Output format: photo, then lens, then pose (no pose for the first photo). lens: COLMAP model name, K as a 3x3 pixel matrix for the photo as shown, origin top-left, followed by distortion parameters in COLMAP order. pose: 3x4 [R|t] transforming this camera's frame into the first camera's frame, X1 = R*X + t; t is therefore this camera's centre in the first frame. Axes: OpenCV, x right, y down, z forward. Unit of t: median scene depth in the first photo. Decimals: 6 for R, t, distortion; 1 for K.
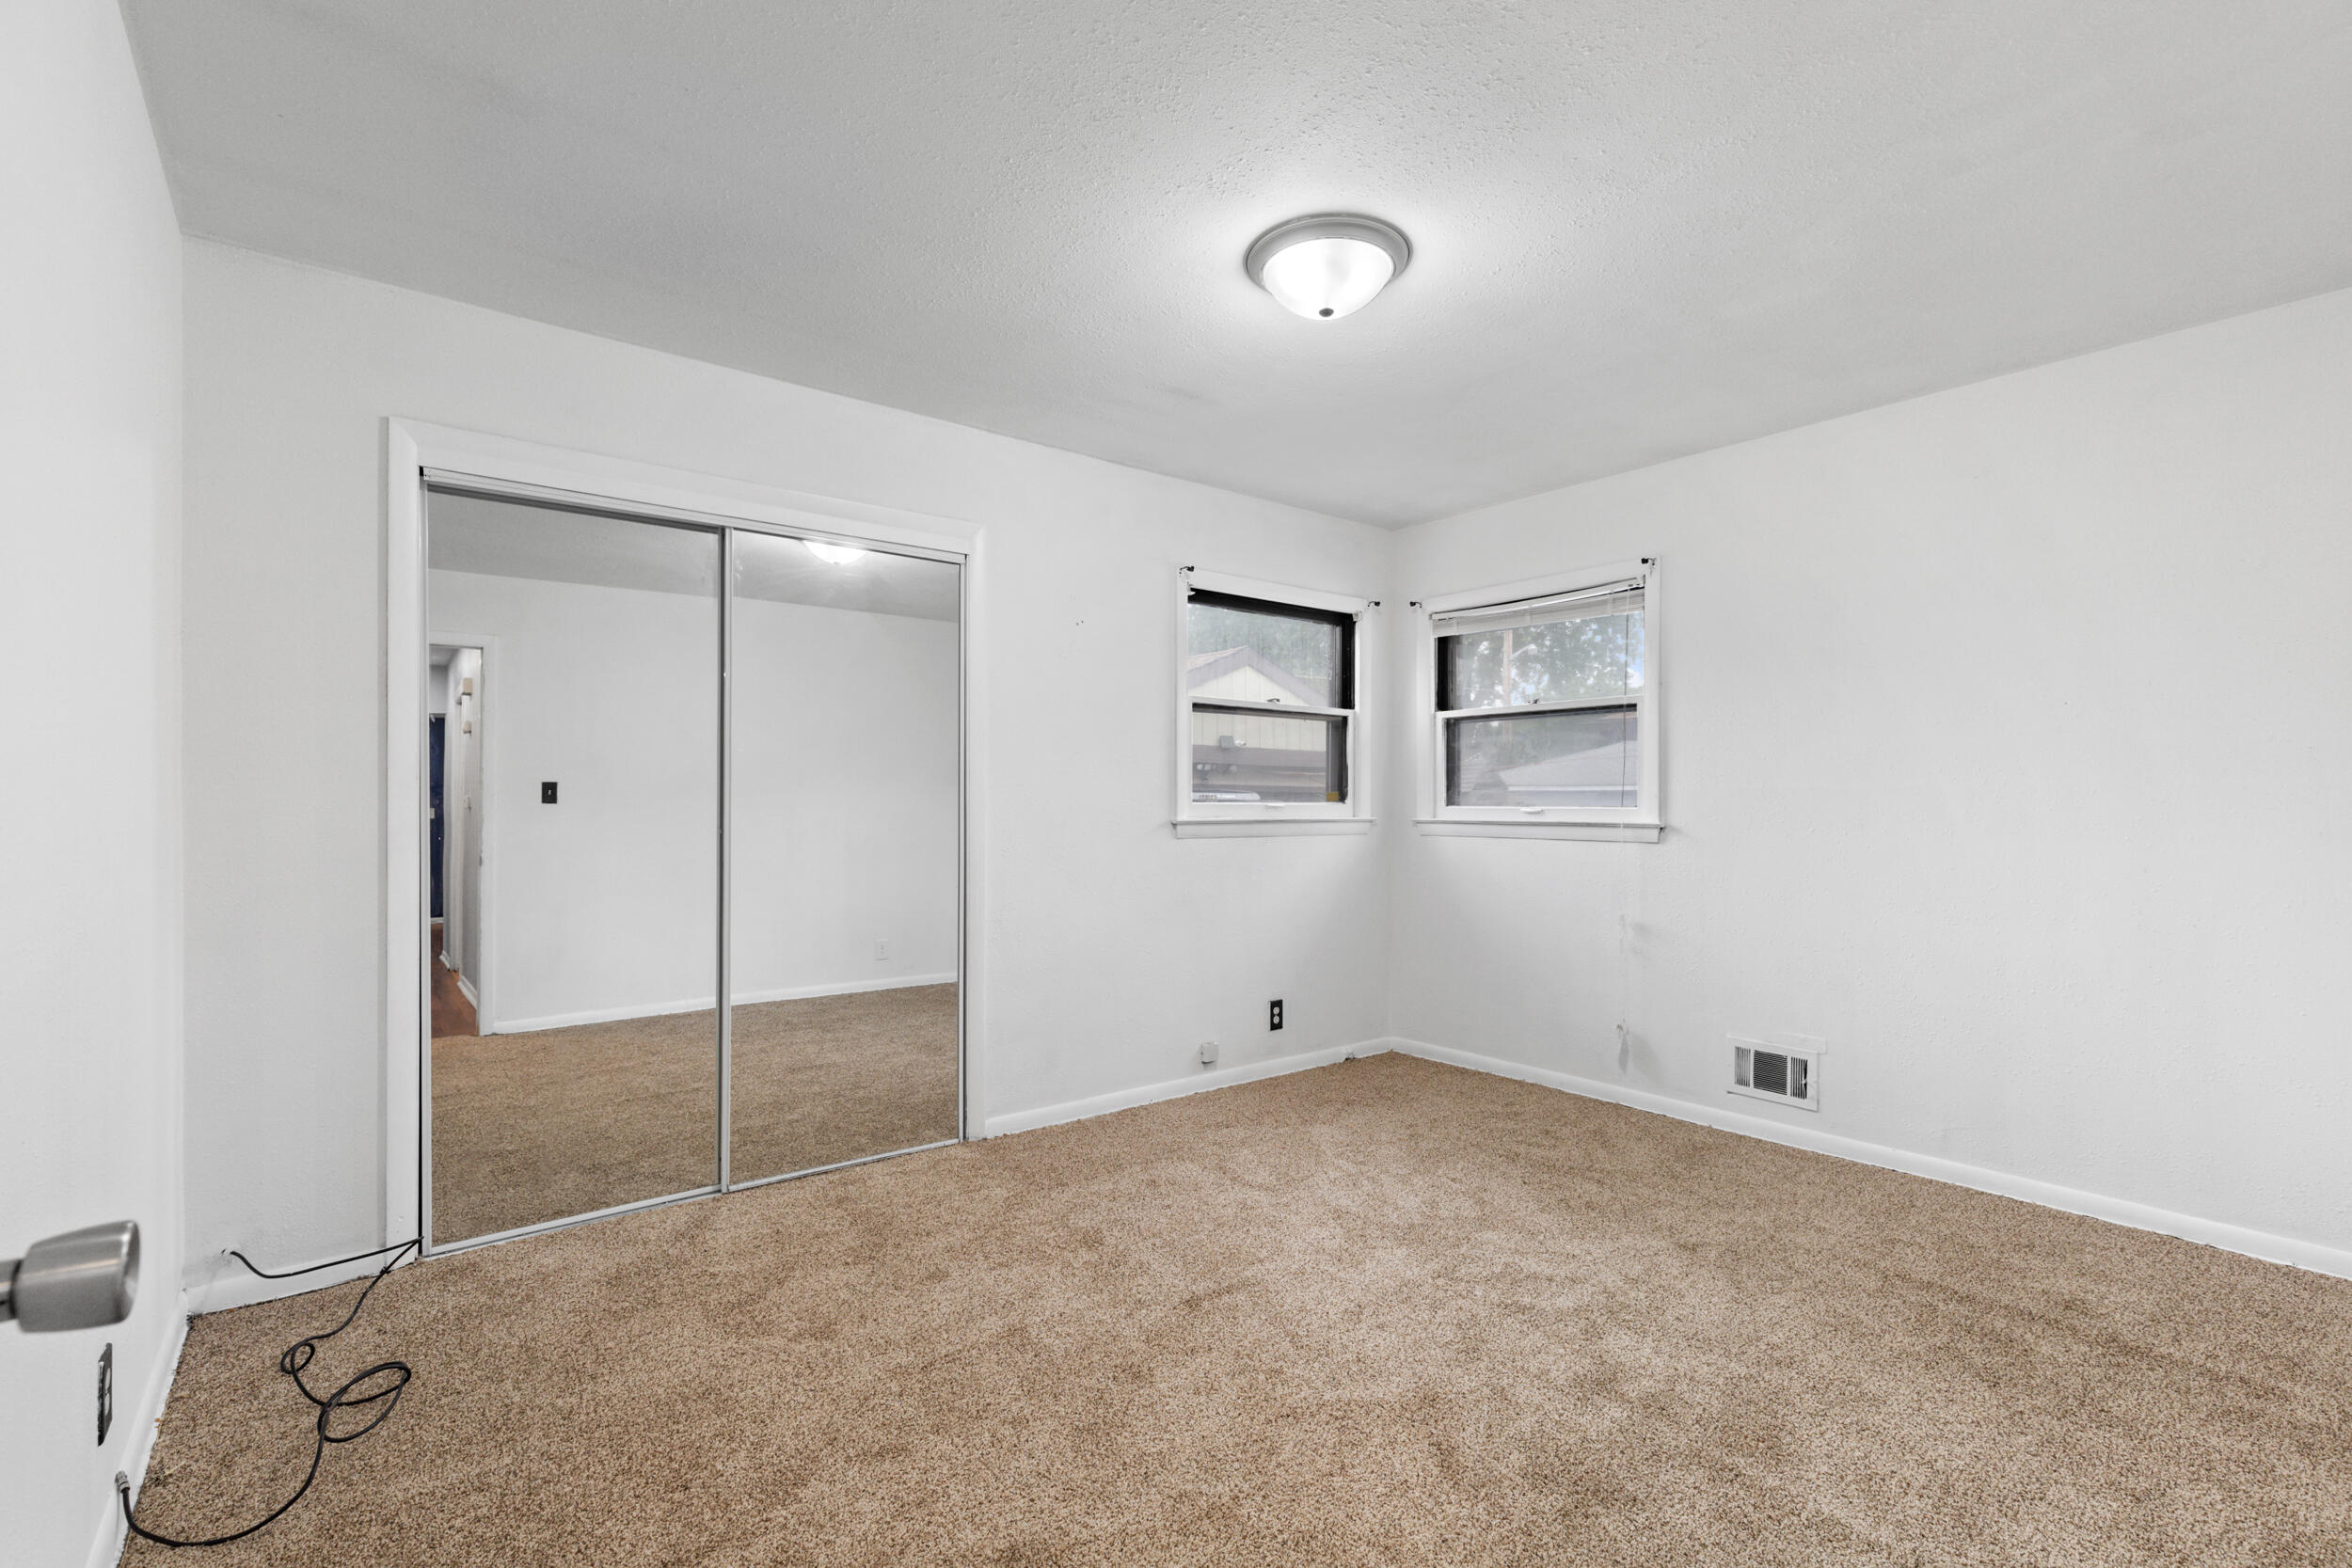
lens RADIAL K [[1075.8, 0, 1185.4], [0, 1075.8, 796.3], [0, 0, 1]] dist [0.002965, 0.000165]
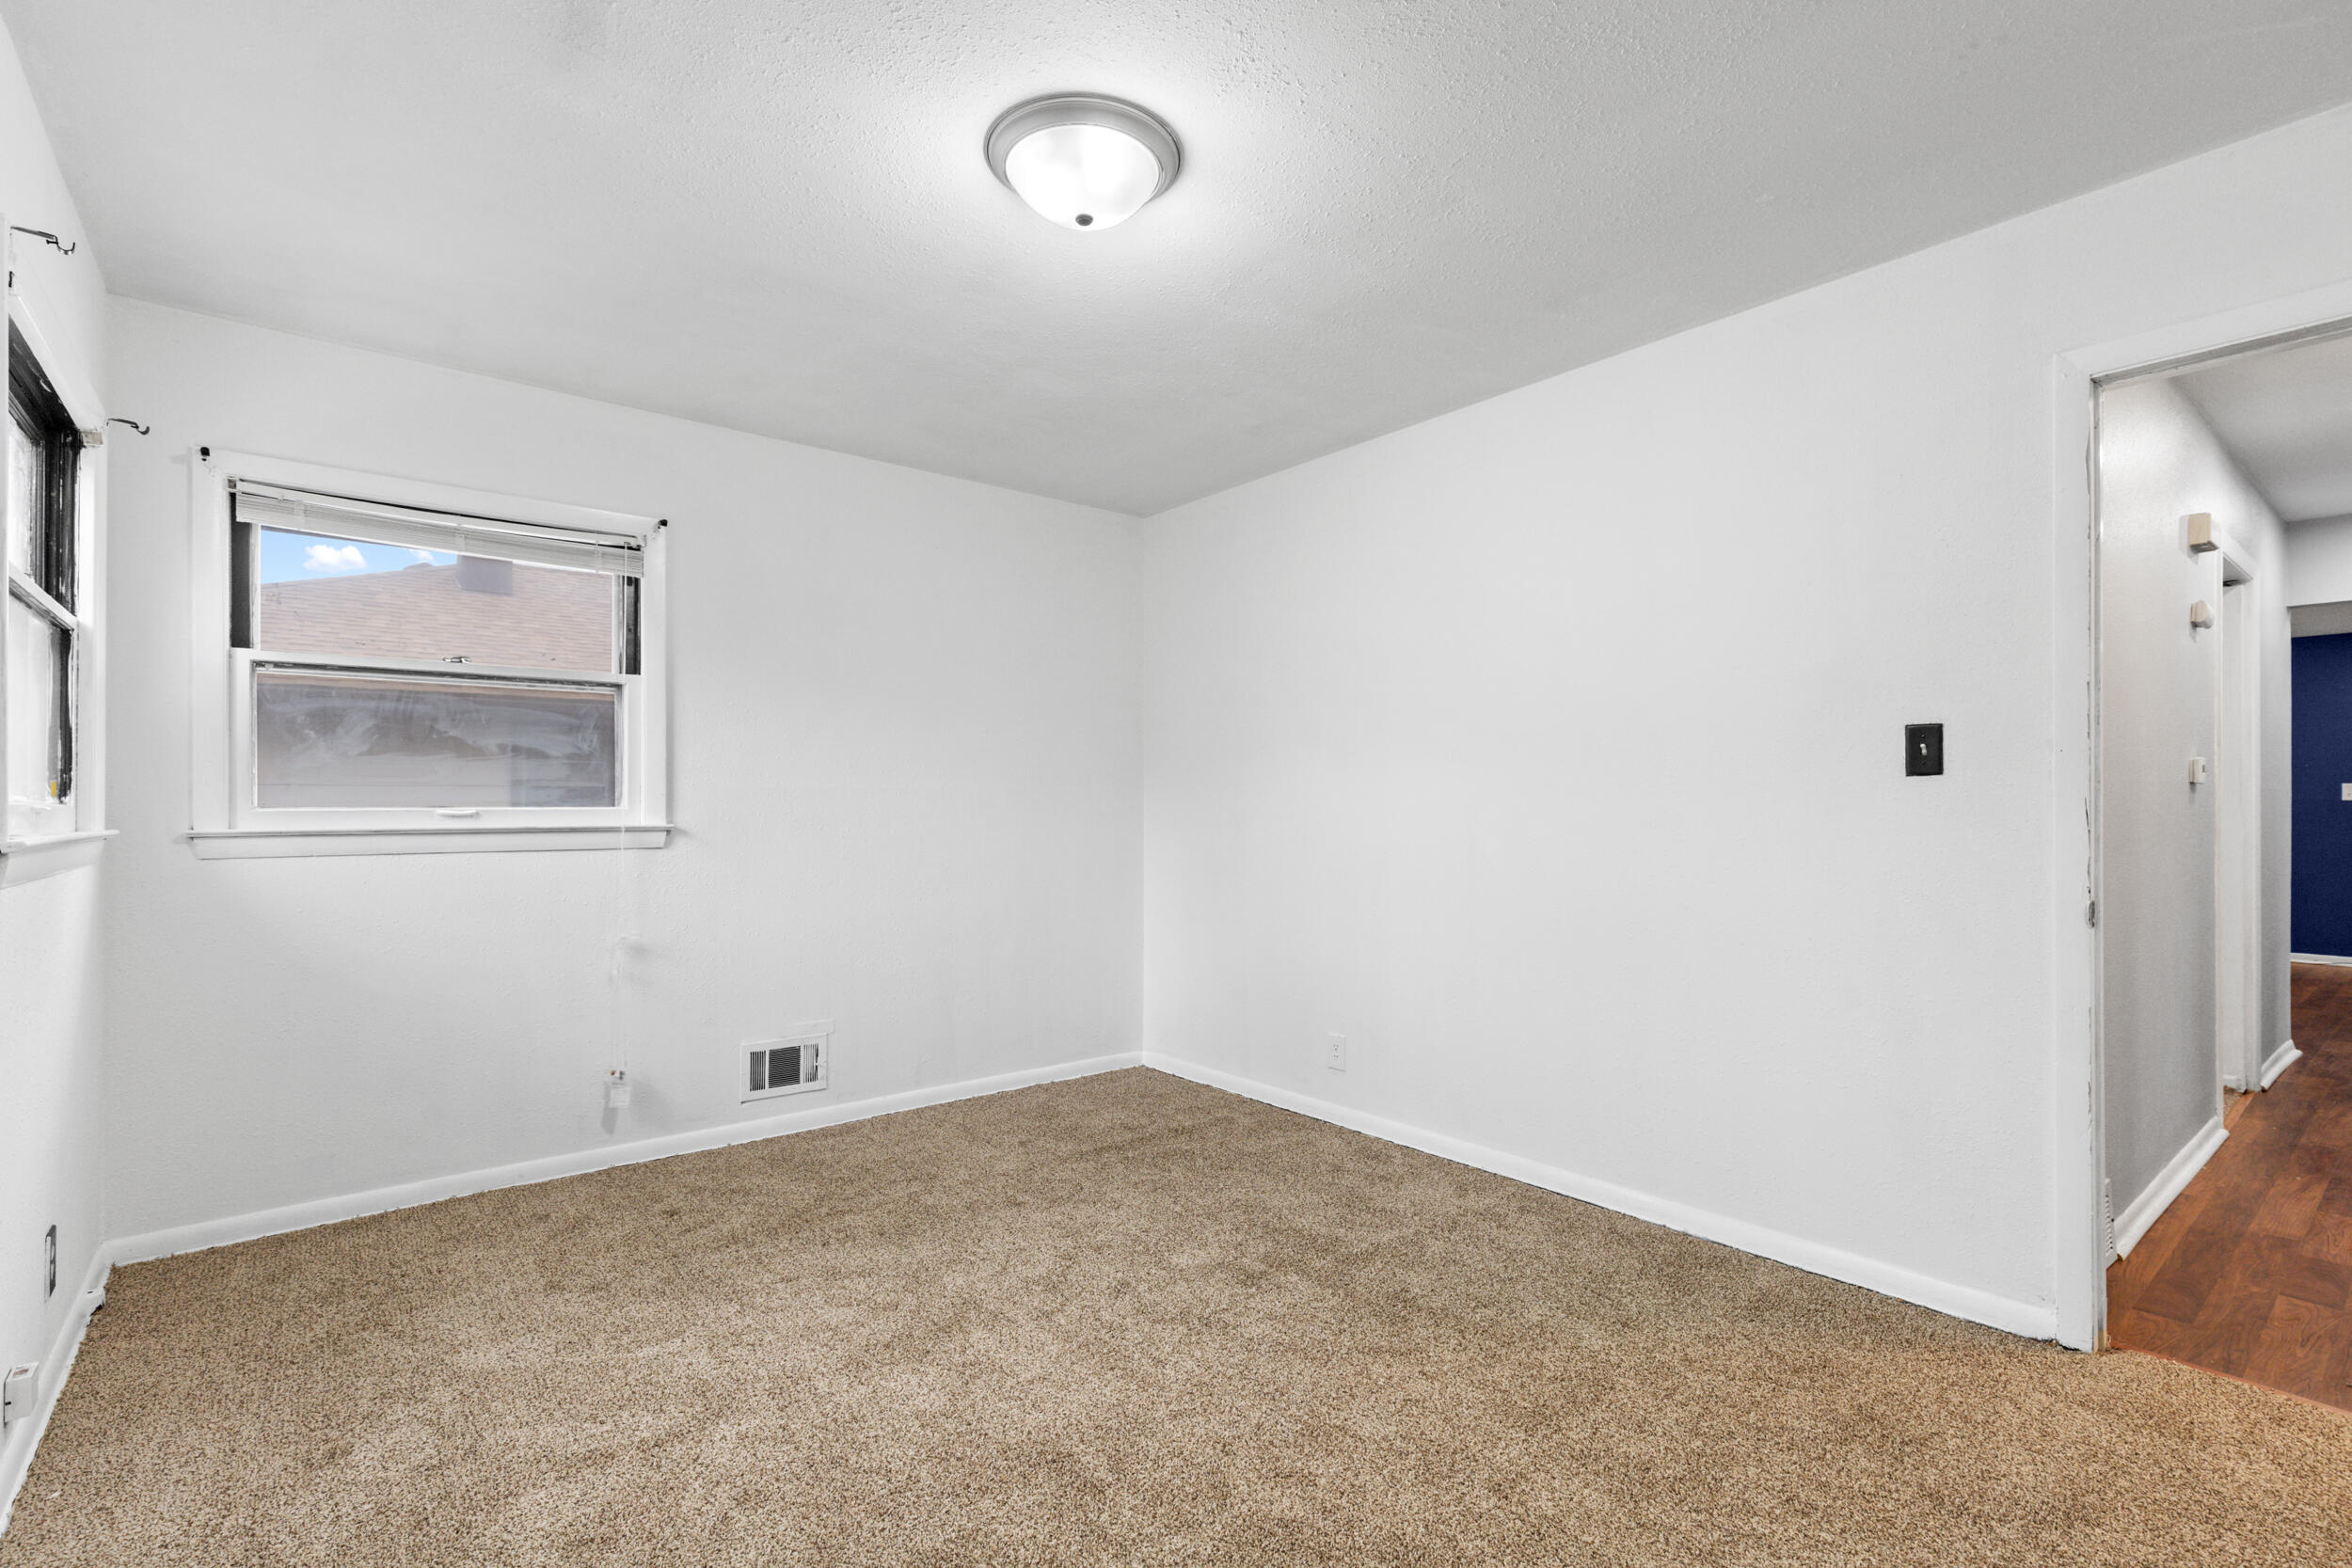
lens RADIAL K [[1075.8, 0, 1194.1], [0, 1075.8, 798.7], [0, 0, 1]] dist [0.002965, 0.000165]
pose [[-0.025990, 0.005108, 0.999649, -0.472879], [-0.001603, 0.999985, -0.005151, 0.007664], [-0.999661, -0.001737, -0.025982, 0.626932]]
